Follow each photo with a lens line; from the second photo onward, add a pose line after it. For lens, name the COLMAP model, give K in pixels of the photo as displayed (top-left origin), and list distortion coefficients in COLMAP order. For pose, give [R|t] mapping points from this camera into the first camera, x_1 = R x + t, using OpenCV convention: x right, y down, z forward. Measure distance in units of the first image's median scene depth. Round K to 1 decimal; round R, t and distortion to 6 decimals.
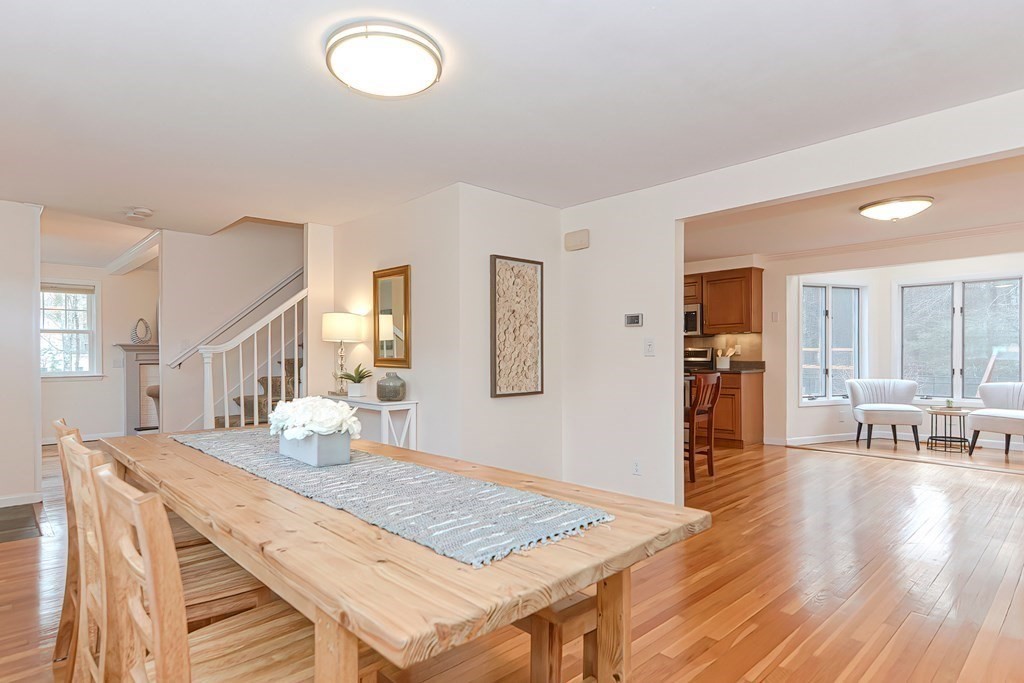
lens RADIAL K [[545.1, 0, 507.8], [0, 545.1, 357.0], [0, 0, 1]] dist [0.016628, -0.013310]
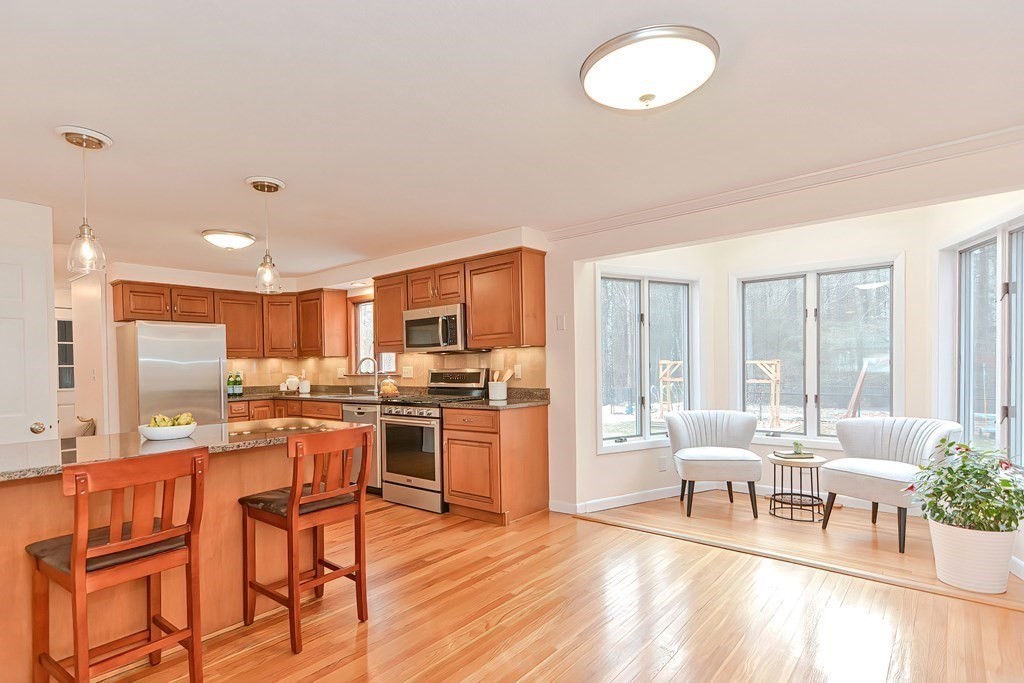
lens RADIAL K [[530.3, 0, 505.8], [0, 530.3, 370.7], [0, 0, 1]] dist [0.011601, -0.008156]
pose [[0.991683, -0.011387, 0.128201, 0.335617], [0.010882, 0.999930, 0.004640, -0.017967], [-0.128244, -0.003207, 0.991737, 0.360893]]
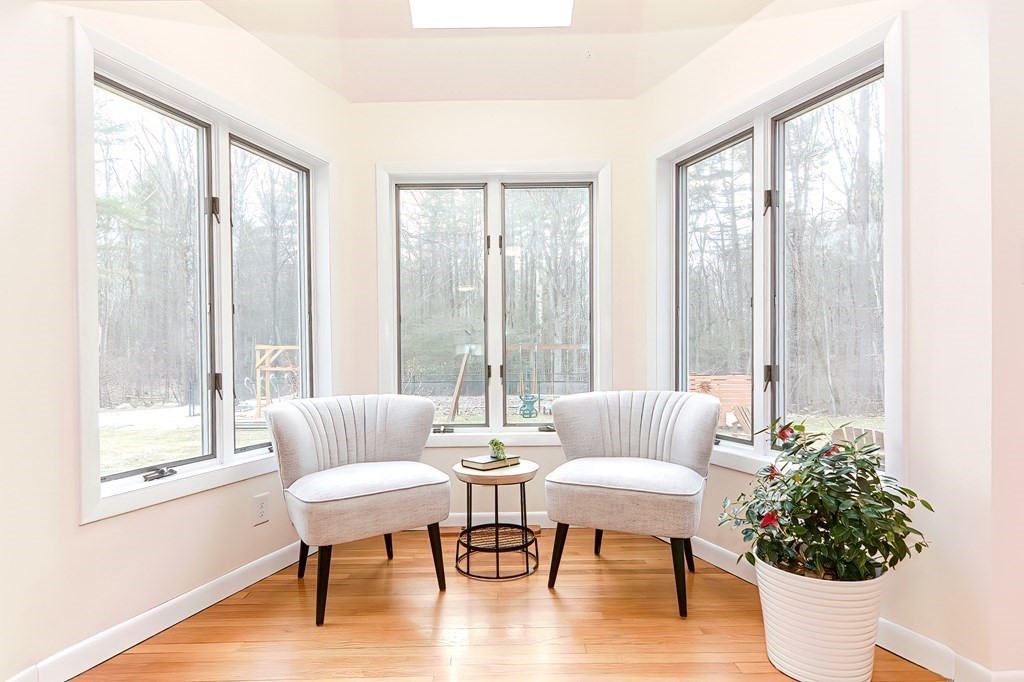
lens RADIAL K [[545.1, 0, 507.8], [0, 545.1, 356.5], [0, 0, 1]] dist [0.016628, -0.013310]
pose [[0.666311, -0.006591, 0.745645, 0.473489], [0.011683, 0.999930, -0.001601, 0.014271], [-0.745582, 0.009778, 0.666342, 0.675135]]
